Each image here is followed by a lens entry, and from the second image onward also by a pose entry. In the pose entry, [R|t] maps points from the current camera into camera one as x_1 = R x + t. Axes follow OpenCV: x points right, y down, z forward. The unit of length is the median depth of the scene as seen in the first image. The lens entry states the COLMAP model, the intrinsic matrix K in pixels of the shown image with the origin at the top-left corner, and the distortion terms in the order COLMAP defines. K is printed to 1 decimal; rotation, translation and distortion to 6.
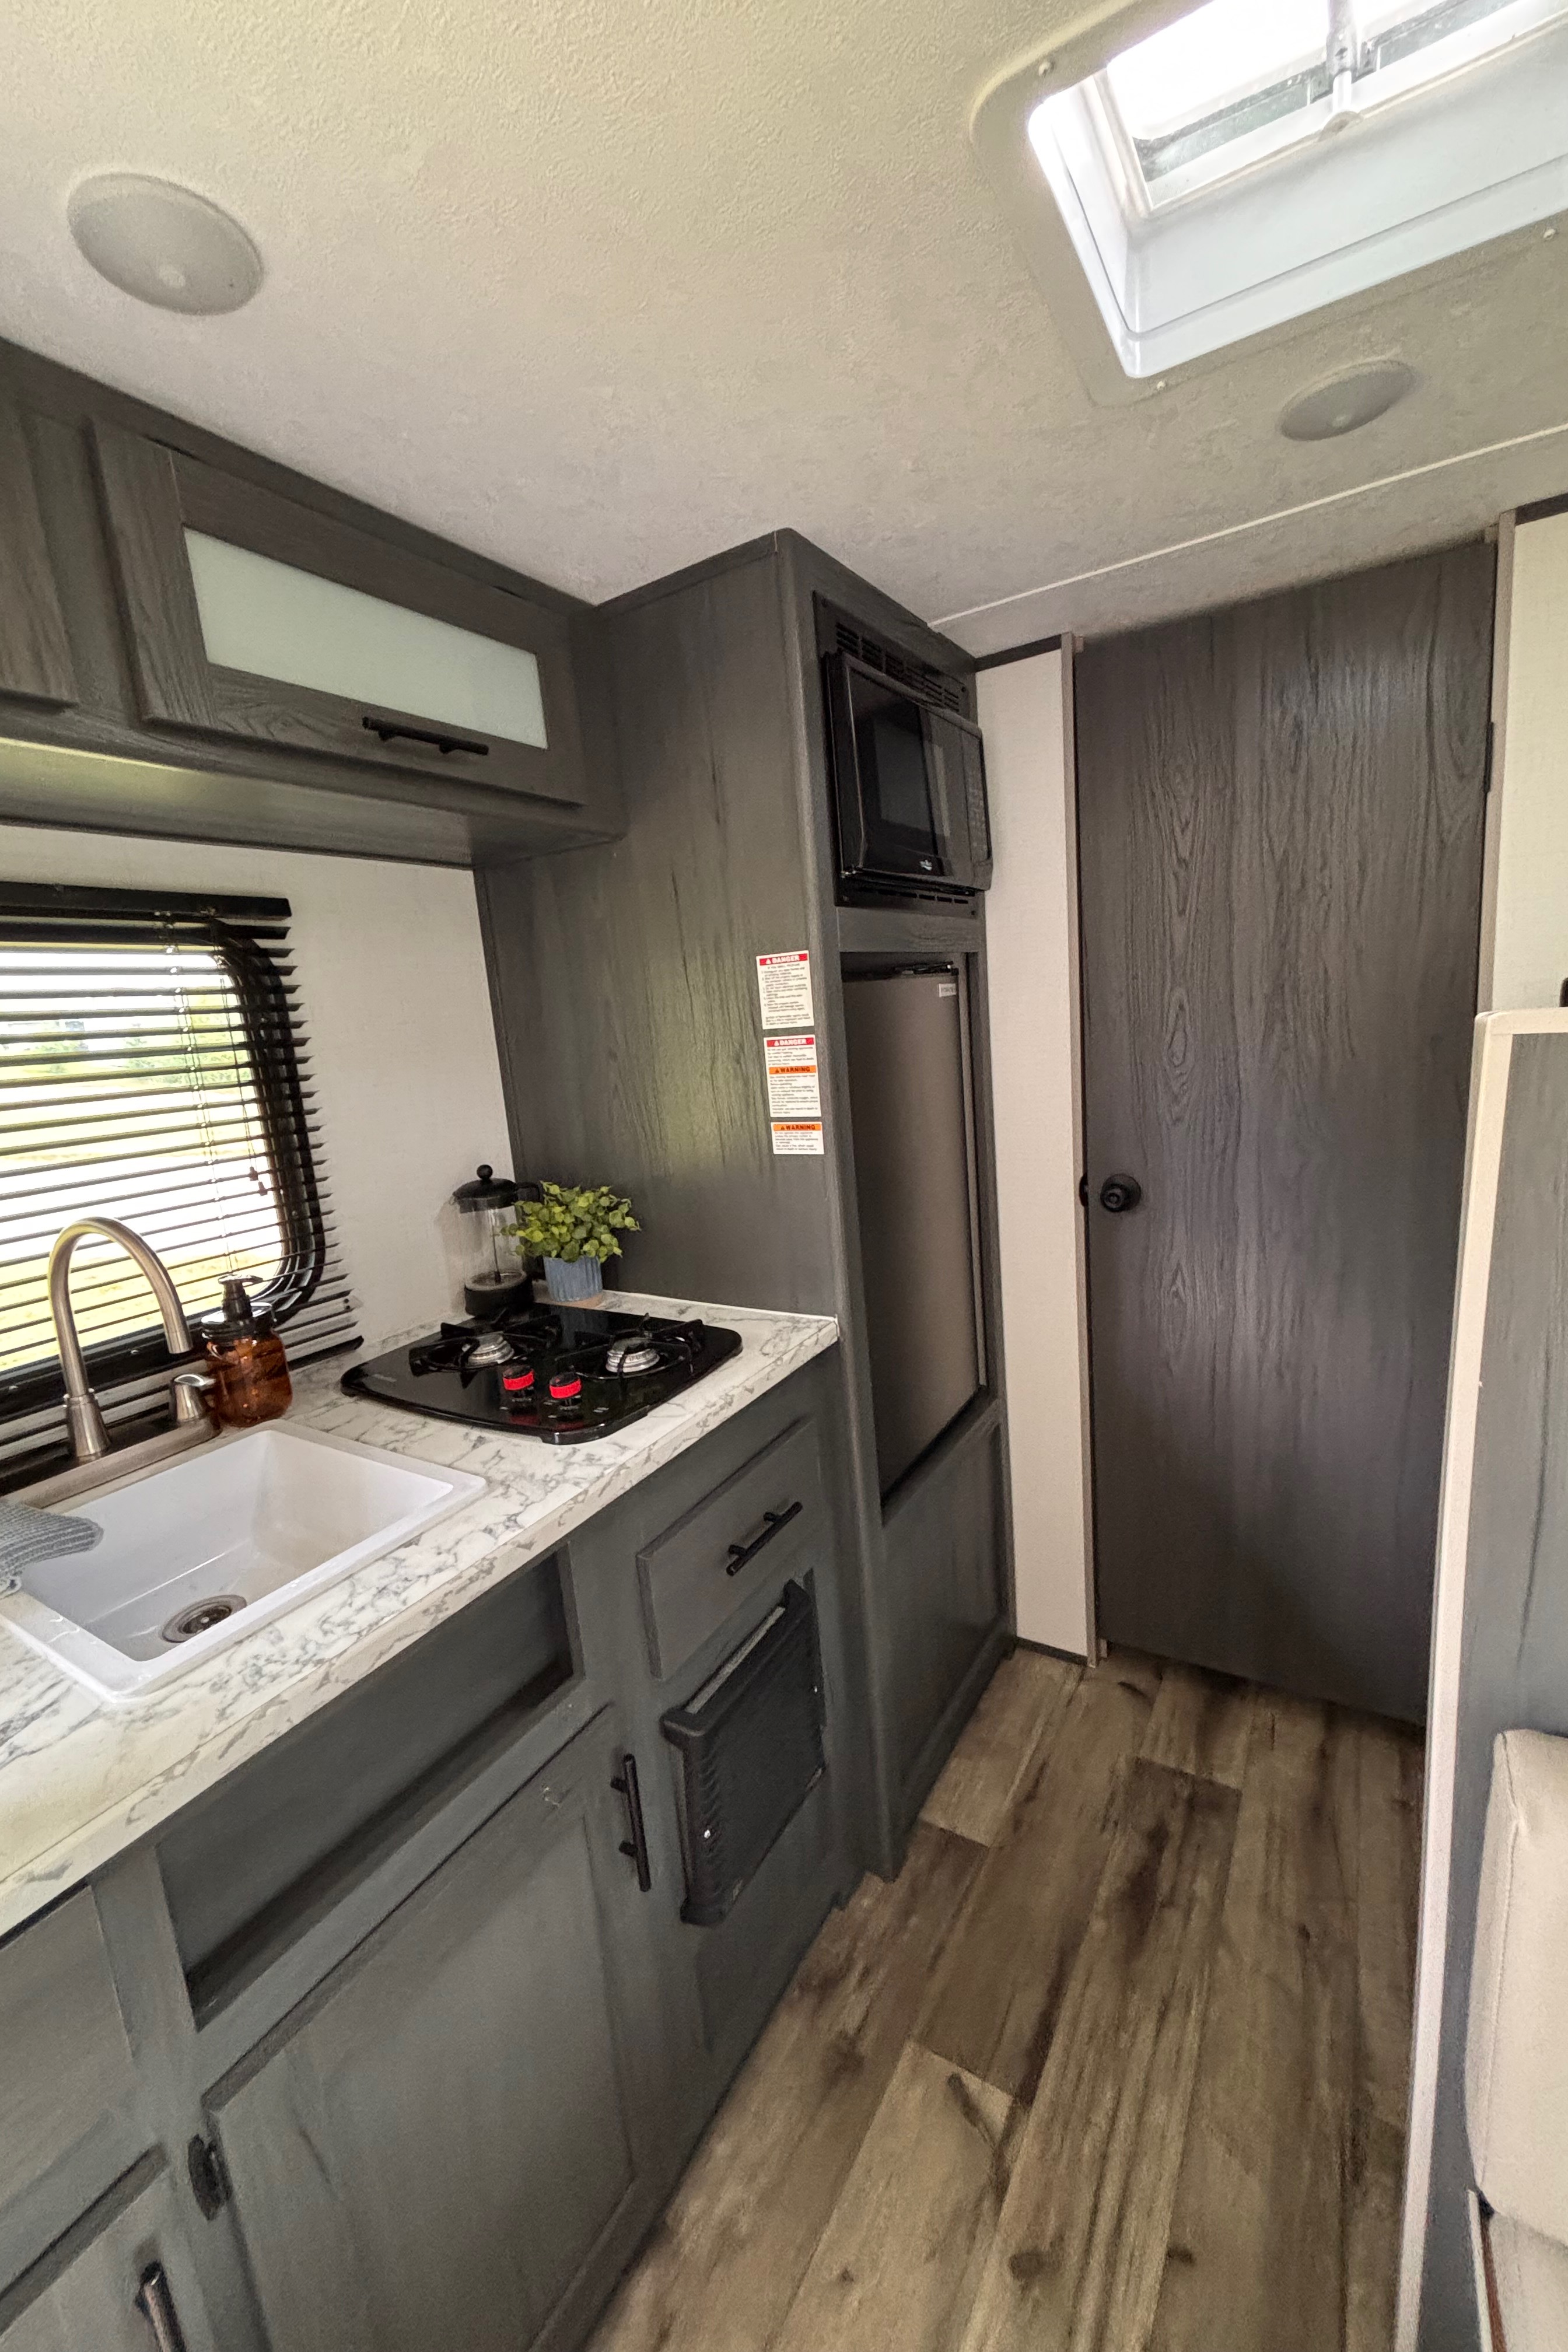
lens RADIAL K [[938.2, 0, 788.6], [0, 938.2, 1178.7], [0, 0, 1]] dist [0.002313, -0.000084]
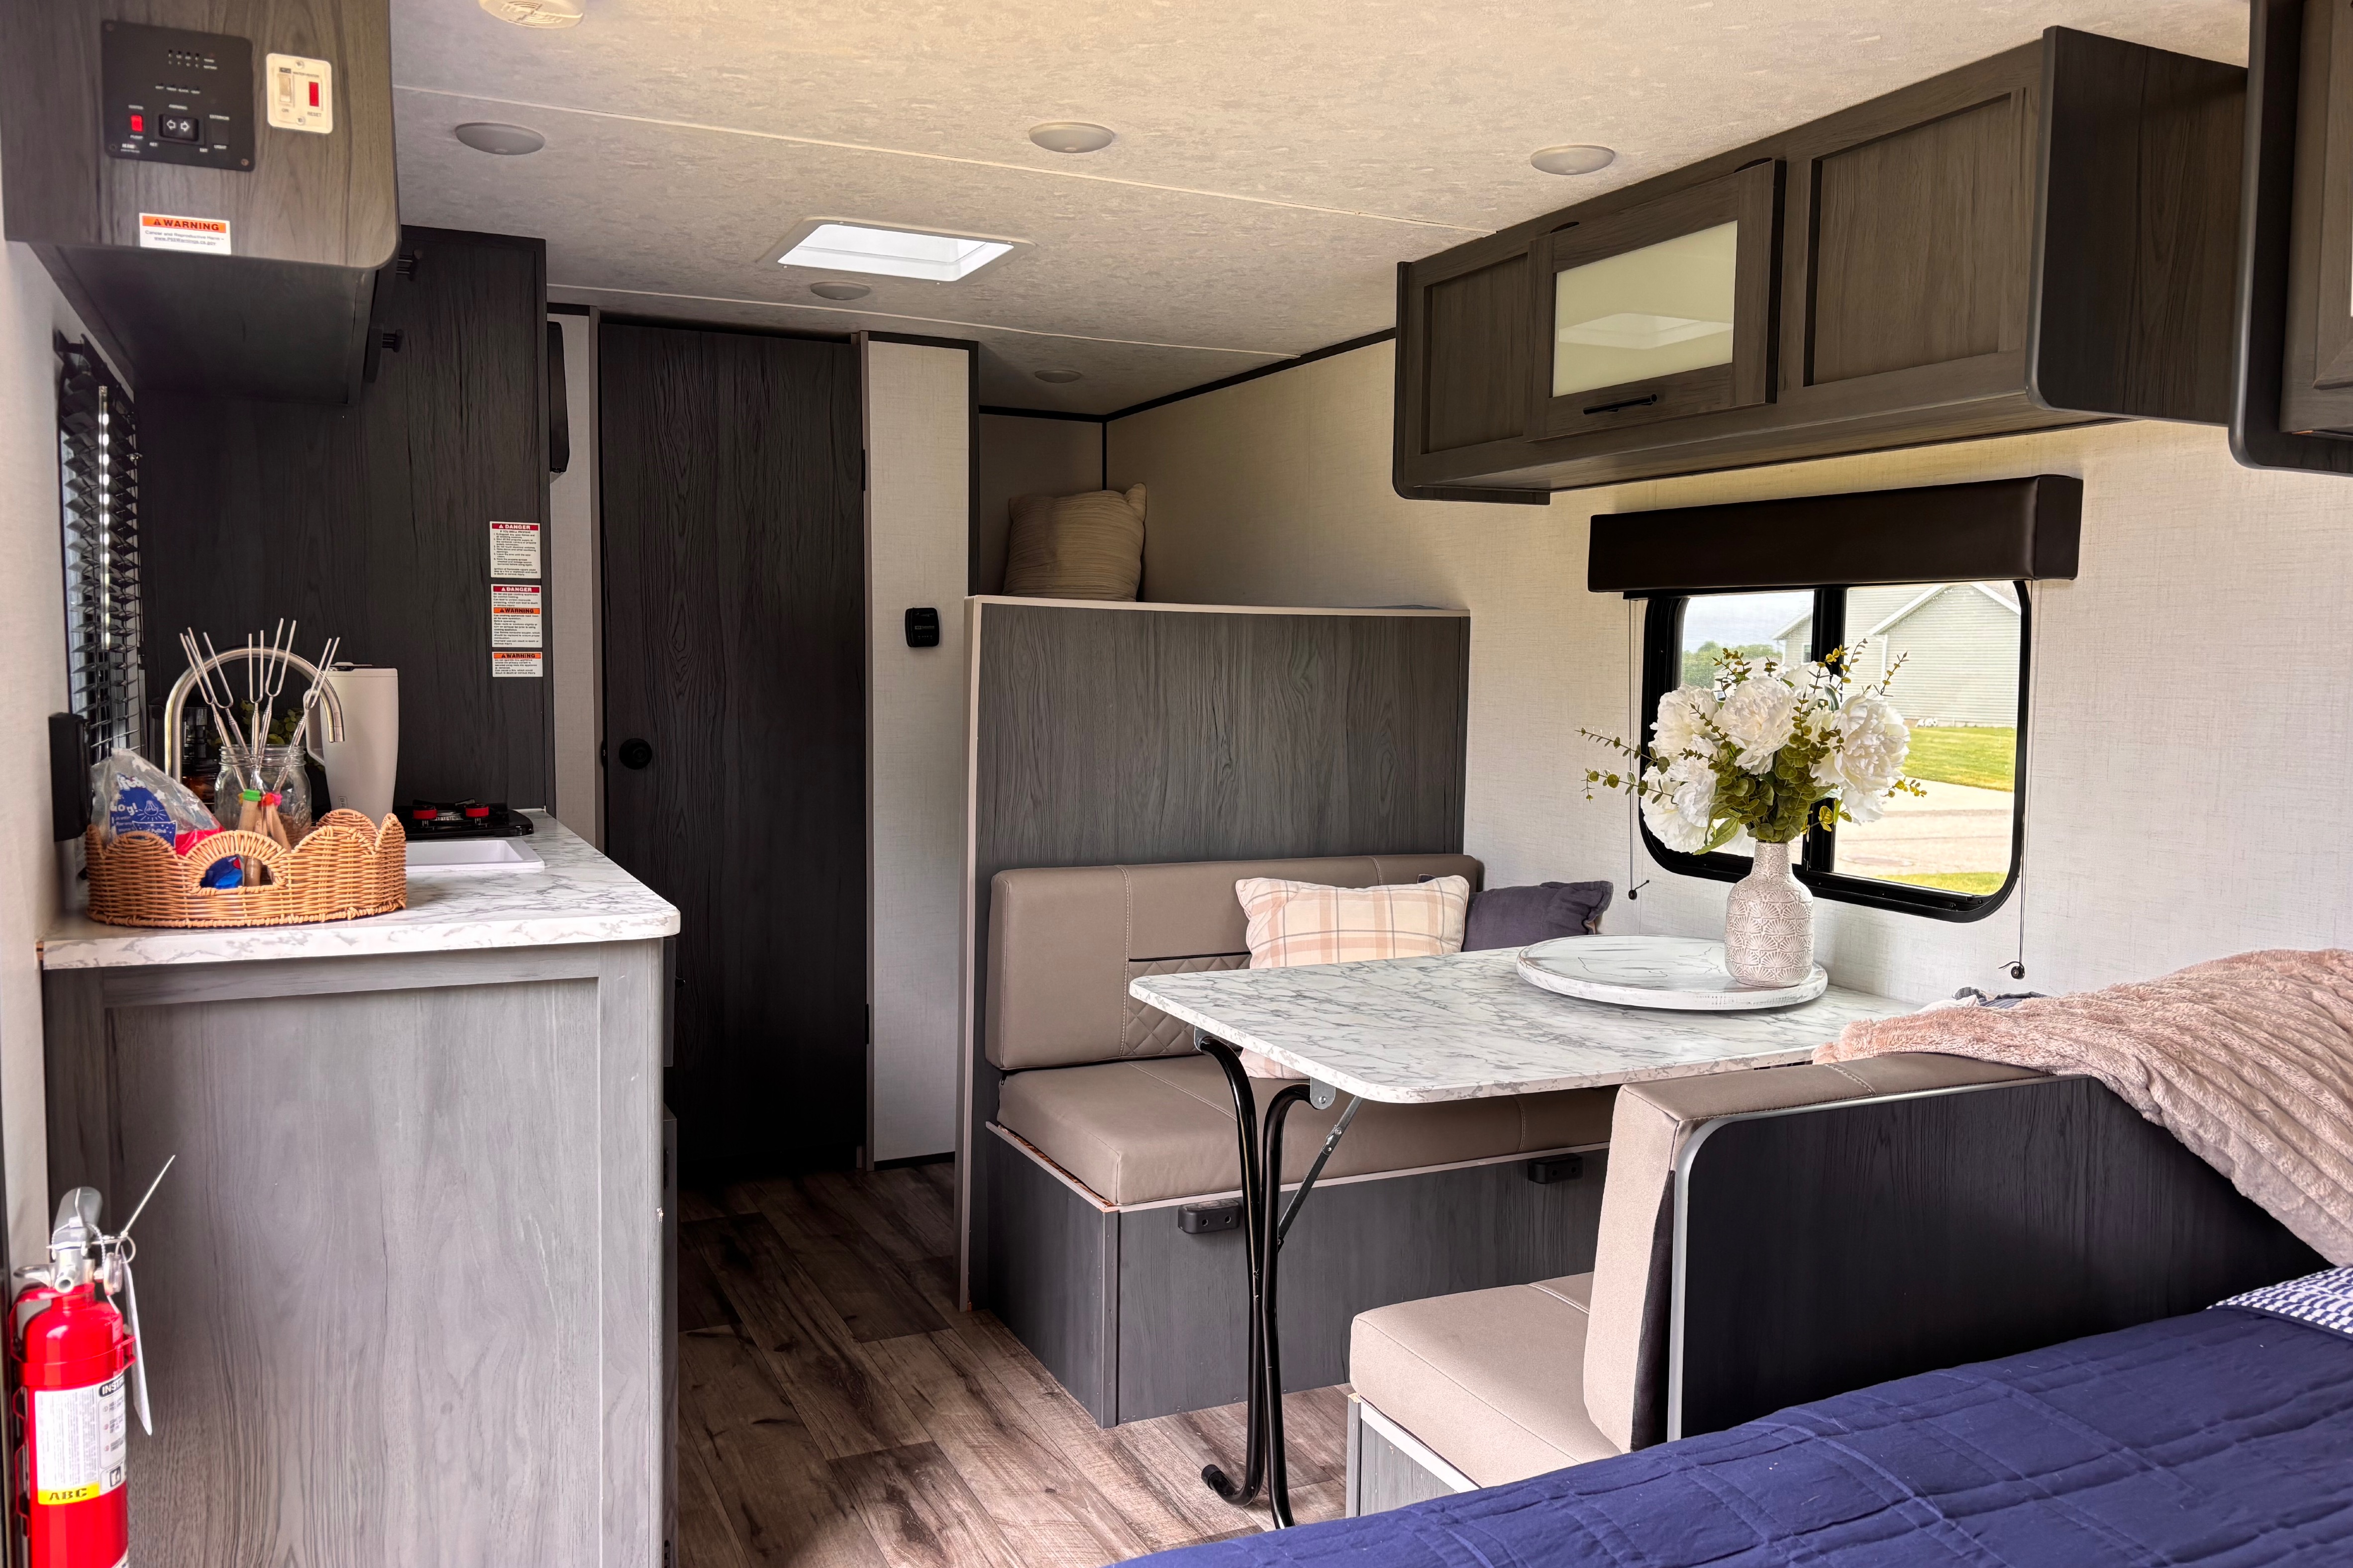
lens RADIAL K [[1785.8, 0, 1176.5], [0, 1785.8, 784.0], [0, 0, 1]] dist [0.221664, -0.626287]
pose [[0.541627, 0.025995, 0.840217, -1.494216], [0.098294, 0.990707, -0.094014, 0.415542], [-0.834852, 0.133509, 0.534039, -0.996588]]
